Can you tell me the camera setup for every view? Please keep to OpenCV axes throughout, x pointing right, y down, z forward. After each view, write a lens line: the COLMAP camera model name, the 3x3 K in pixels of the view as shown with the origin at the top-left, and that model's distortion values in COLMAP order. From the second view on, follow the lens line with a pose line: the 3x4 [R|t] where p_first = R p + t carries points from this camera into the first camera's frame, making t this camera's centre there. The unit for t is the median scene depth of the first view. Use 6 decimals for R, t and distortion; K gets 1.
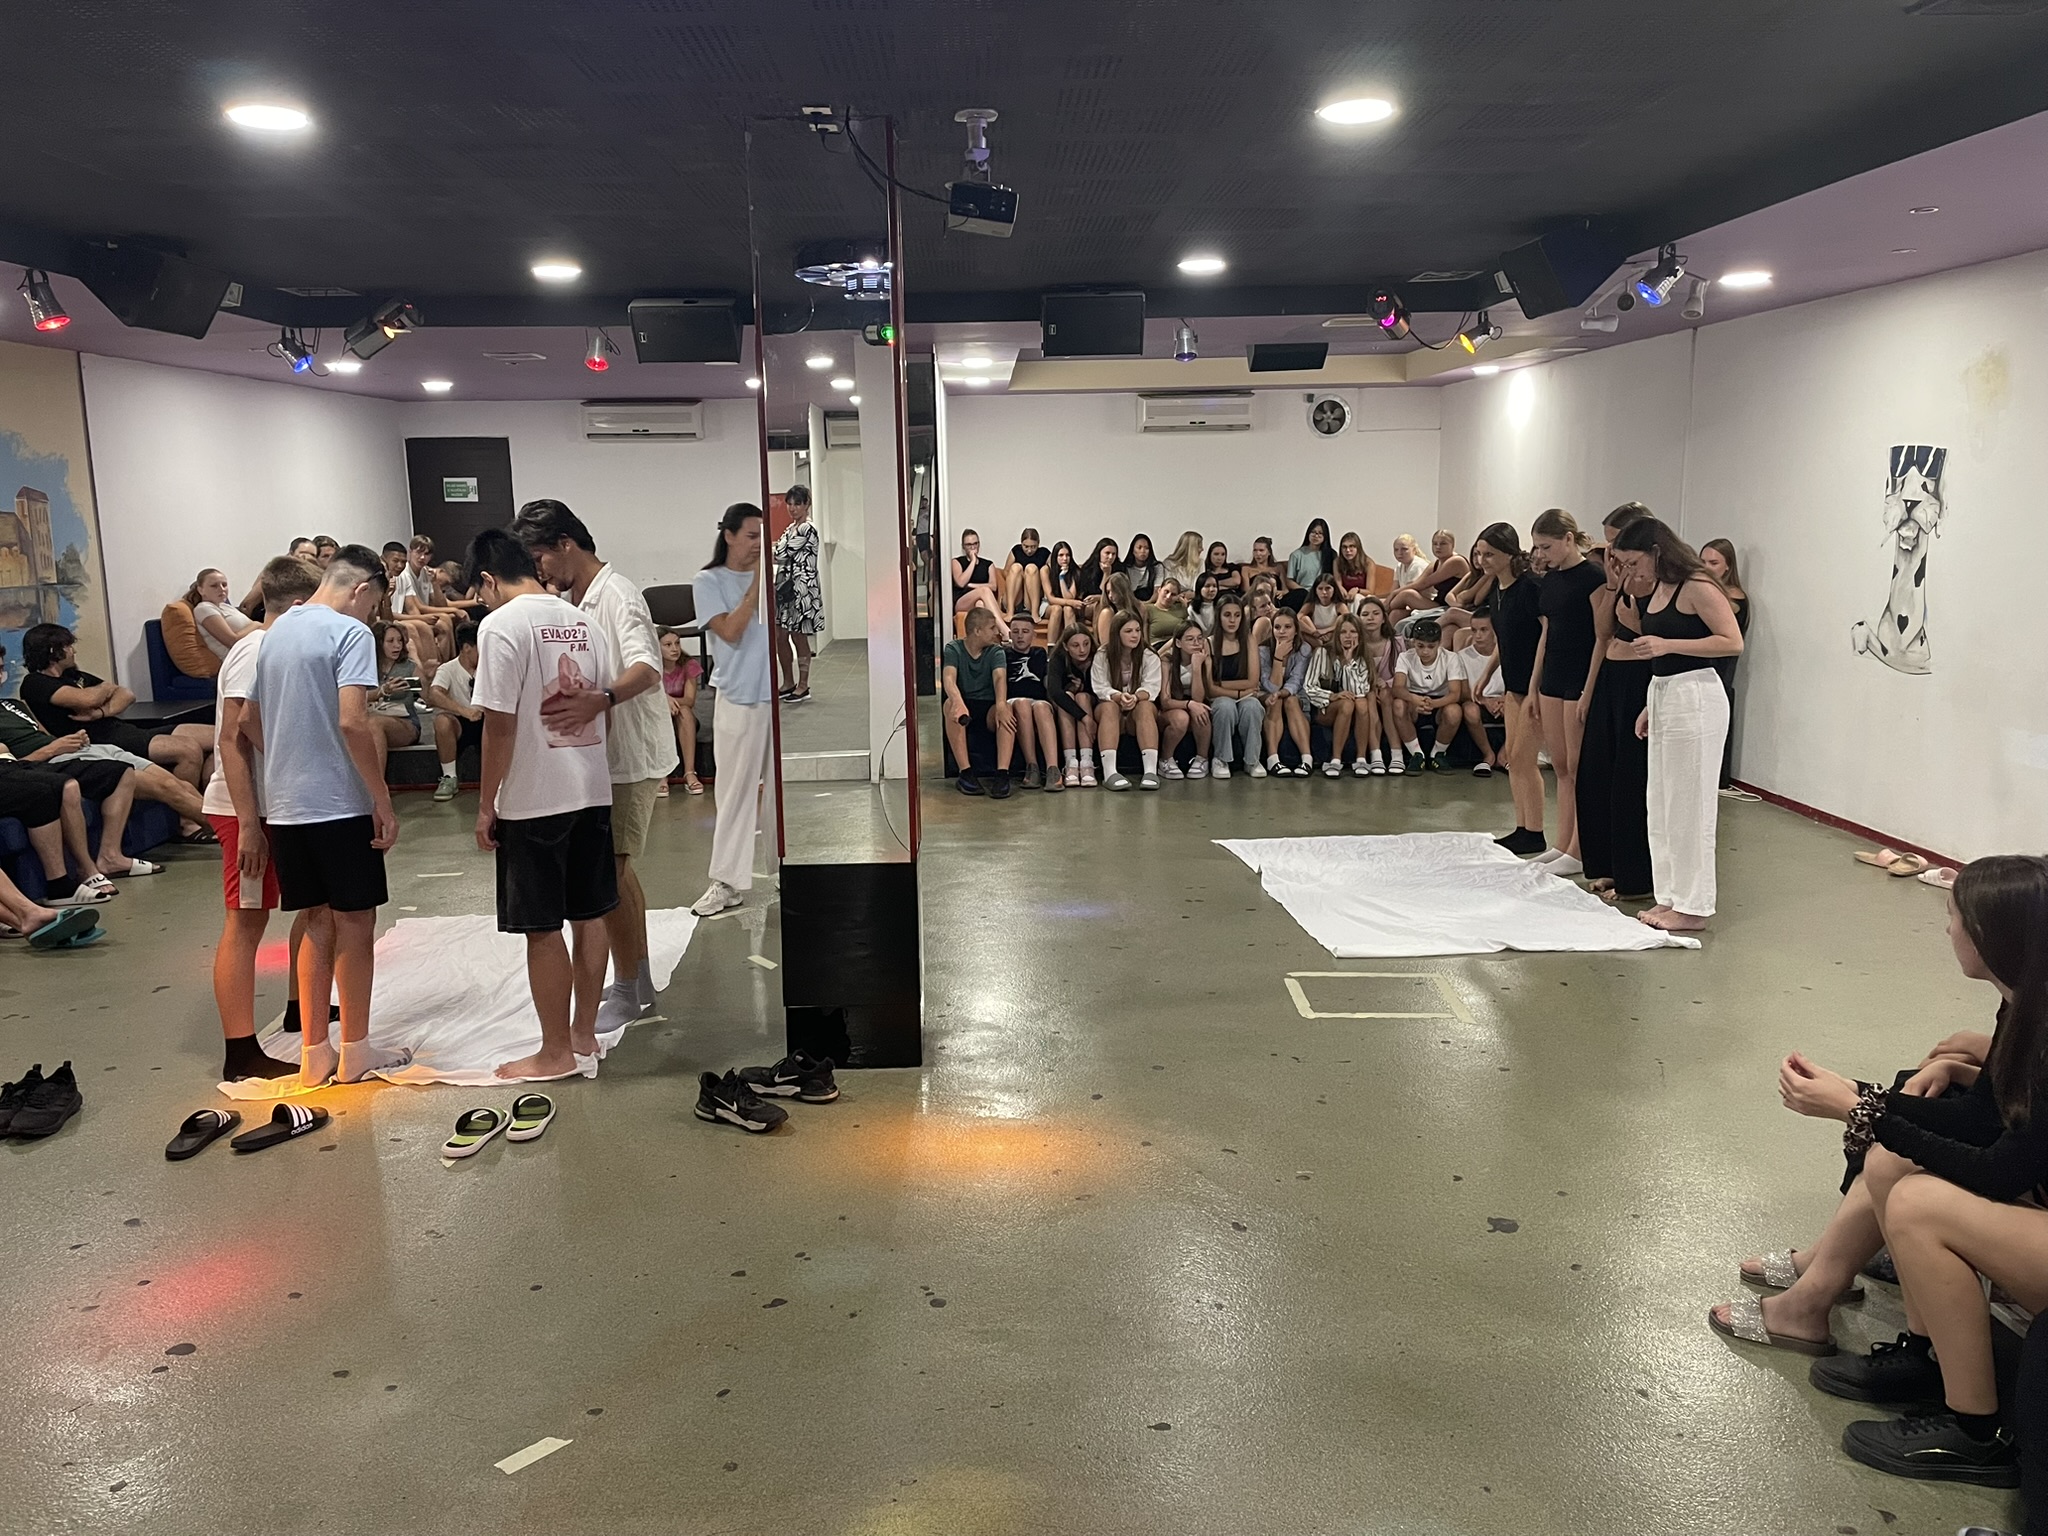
lens RADIAL K [[1538.8, 0, 1021.0], [0, 1538.8, 762.9], [0, 0, 1]] dist [0.053940, -0.001360]
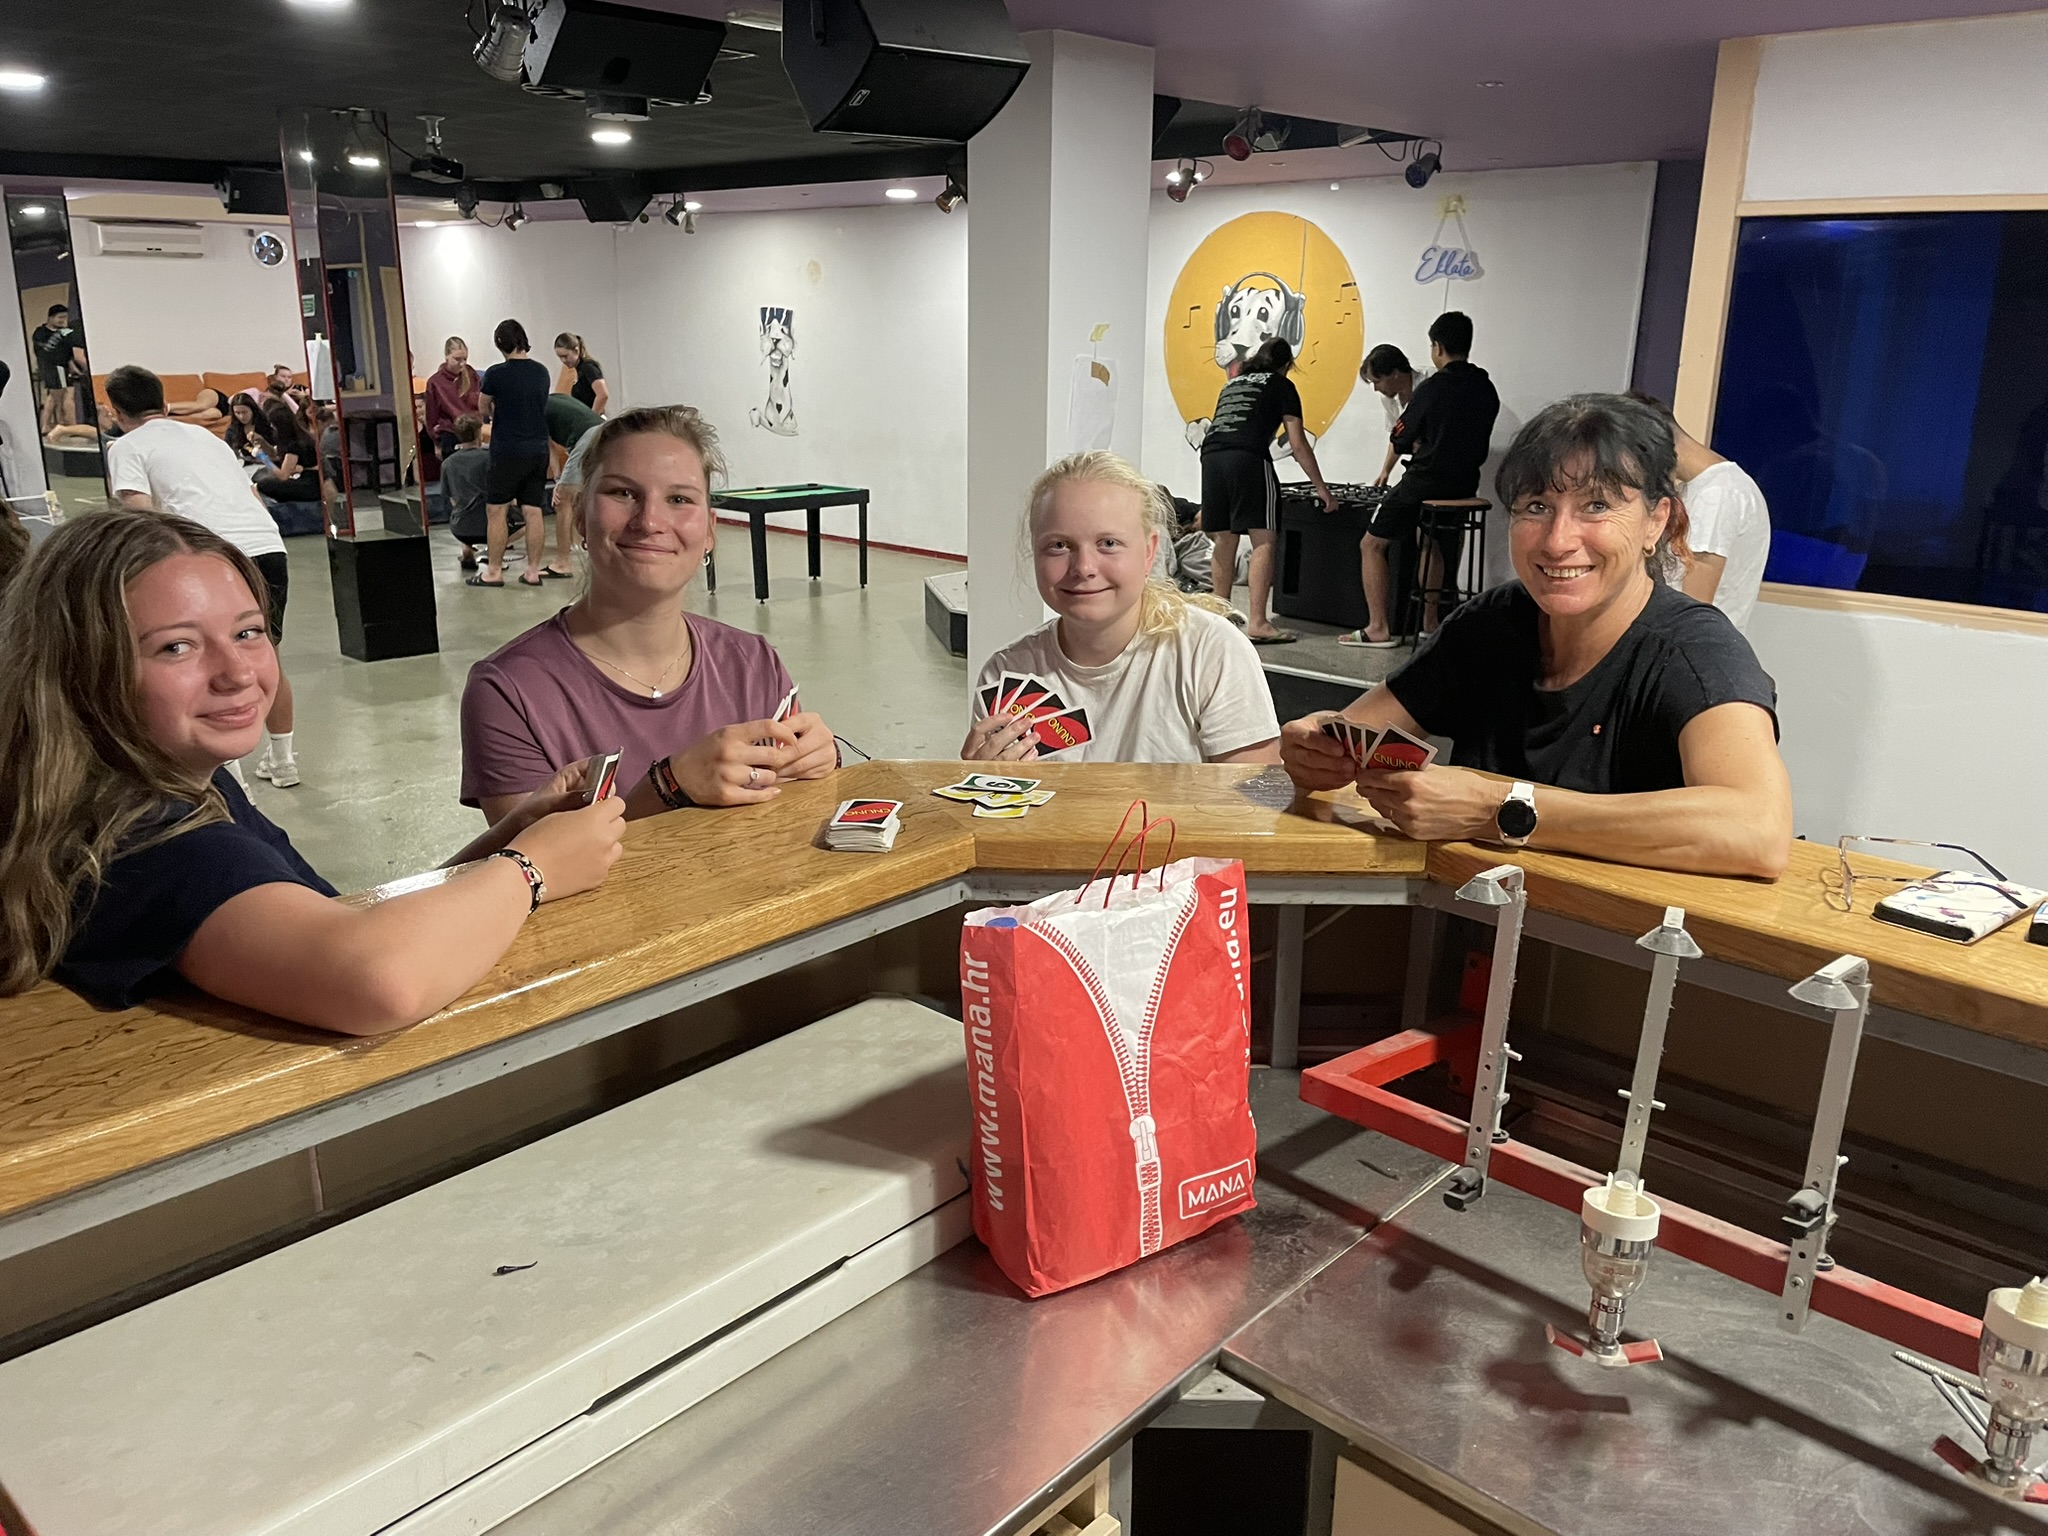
lens RADIAL K [[1538.8, 0, 1021.6], [0, 1538.8, 772.0], [0, 0, 1]] dist [0.053940, -0.001360]
pose [[0.702088, -0.185466, 0.687513, -0.553962], [0.107509, 0.982027, 0.155127, 0.078290], [-0.703927, -0.034999, 0.709409, -0.488215]]
